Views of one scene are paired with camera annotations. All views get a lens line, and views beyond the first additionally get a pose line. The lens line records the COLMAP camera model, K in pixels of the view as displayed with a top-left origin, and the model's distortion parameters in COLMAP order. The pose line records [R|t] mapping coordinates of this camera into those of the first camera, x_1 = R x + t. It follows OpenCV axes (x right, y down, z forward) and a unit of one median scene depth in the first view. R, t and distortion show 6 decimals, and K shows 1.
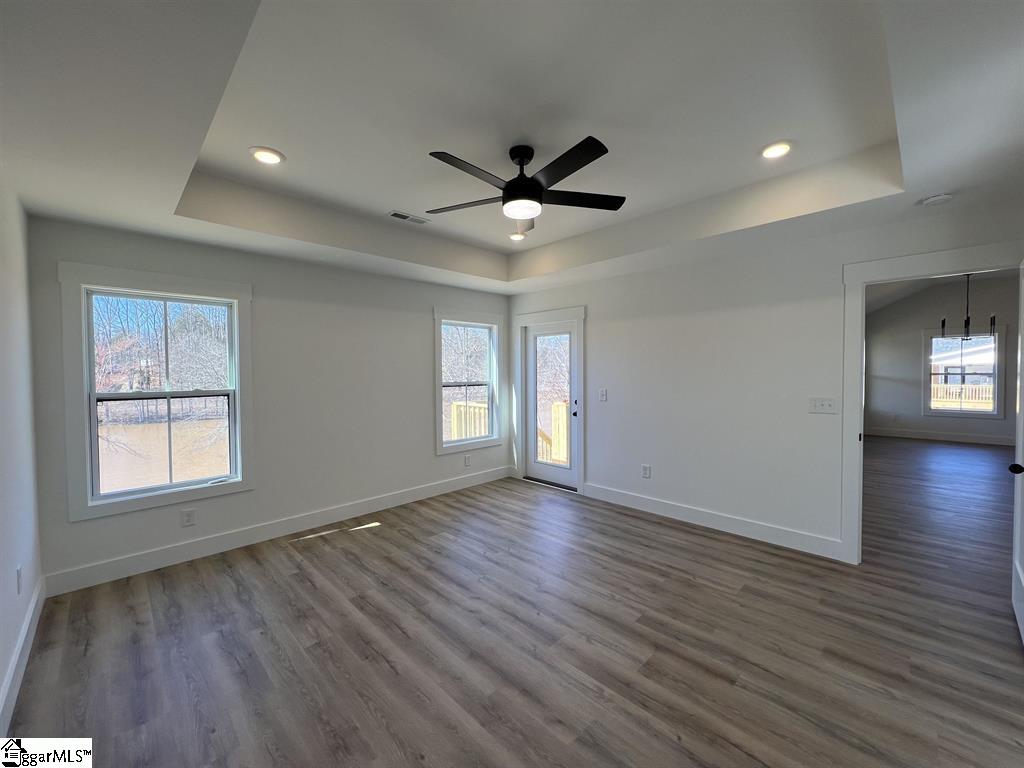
lens RADIAL K [[409.4, 0, 515.9], [0, 409.4, 380.8], [0, 0, 1]] dist [-0.001043, 0.000076]
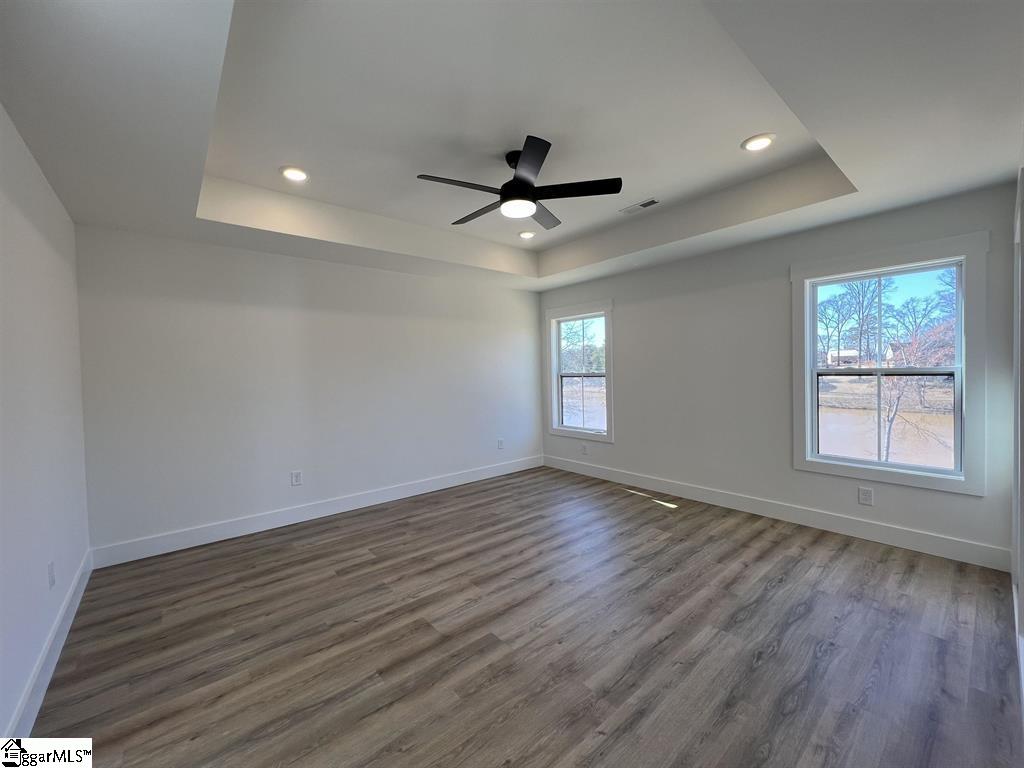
lens RADIAL K [[409.4, 0, 515.9], [0, 409.4, 380.8], [0, 0, 1]] dist [-0.001043, 0.000076]
pose [[-0.078991, 0.033523, -0.996312, 1.035658], [-0.000938, 0.999431, 0.033702, -0.005063], [0.996875, 0.003597, -0.078914, 0.988099]]
